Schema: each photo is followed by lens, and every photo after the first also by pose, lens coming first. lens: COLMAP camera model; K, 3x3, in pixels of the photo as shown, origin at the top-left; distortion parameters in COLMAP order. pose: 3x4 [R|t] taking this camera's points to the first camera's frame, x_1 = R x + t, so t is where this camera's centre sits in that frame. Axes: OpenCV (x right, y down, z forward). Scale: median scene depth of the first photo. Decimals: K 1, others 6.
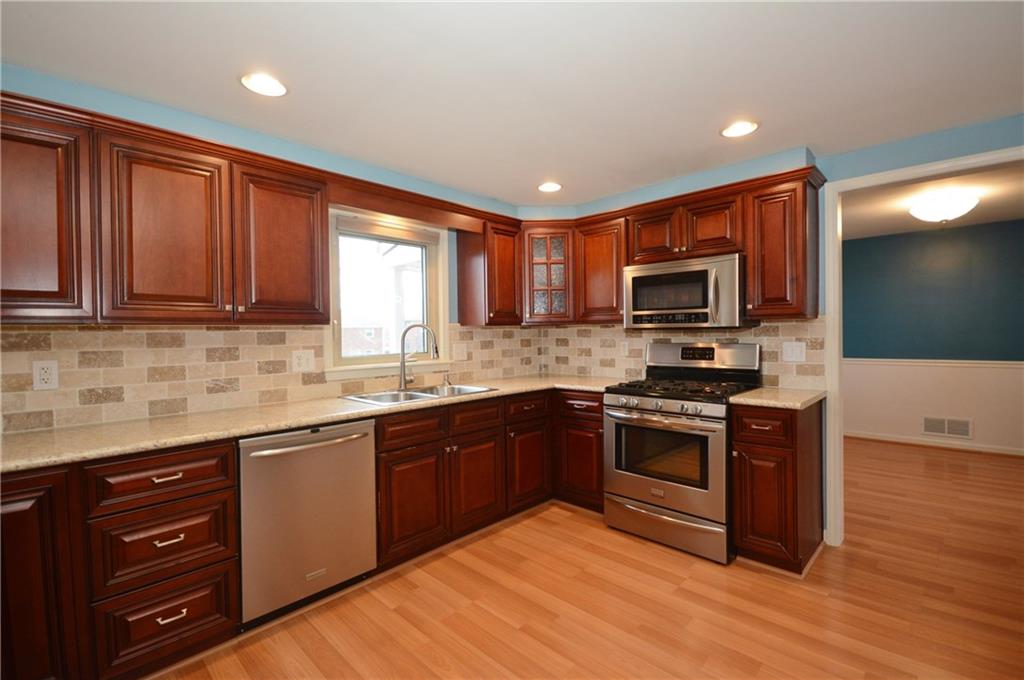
lens RADIAL K [[456.4, 0, 515.2], [0, 456.4, 341.9], [0, 0, 1]] dist [-0.001366, -0.000534]
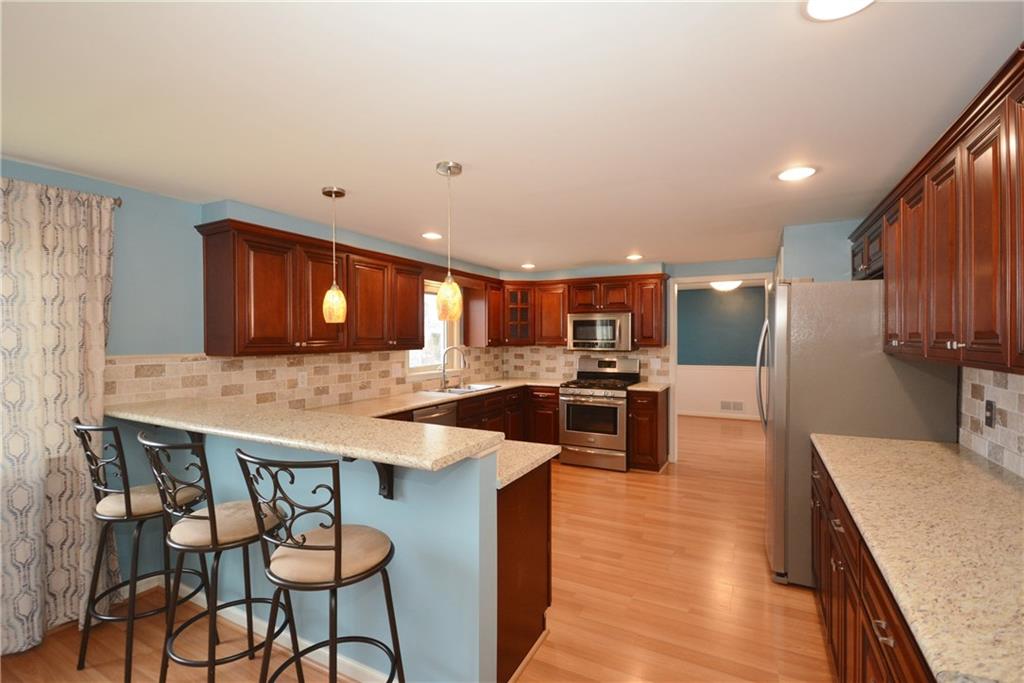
lens RADIAL K [[467.1, 0, 512.4], [0, 467.1, 344.2], [0, 0, 1]] dist [-0.002225, 0.000146]
pose [[0.961583, 0.007850, 0.274402, -0.504075], [-0.006616, 0.999963, -0.005422, -0.045025], [-0.274434, 0.003398, 0.961600, -0.719067]]
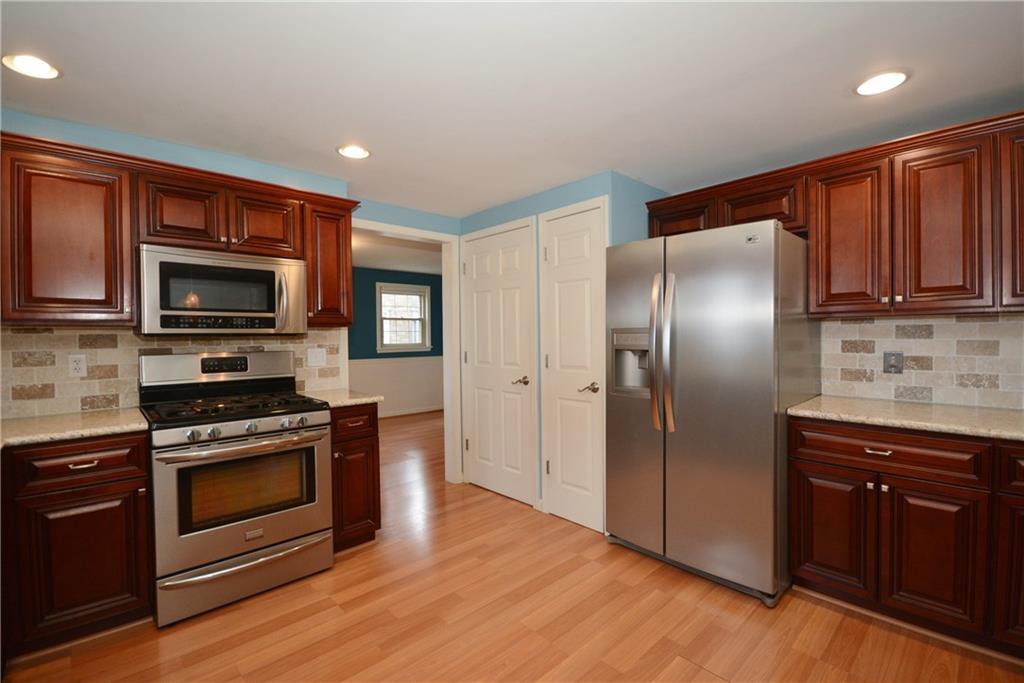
lens RADIAL K [[456.4, 0, 517.4], [0, 456.4, 340.4], [0, 0, 1]] dist [-0.001366, -0.000534]
pose [[0.044269, 0.000754, 0.999019, -0.474010], [0.026721, 0.999641, -0.001938, -0.003737], [-0.998662, 0.026781, 0.044233, 0.467797]]
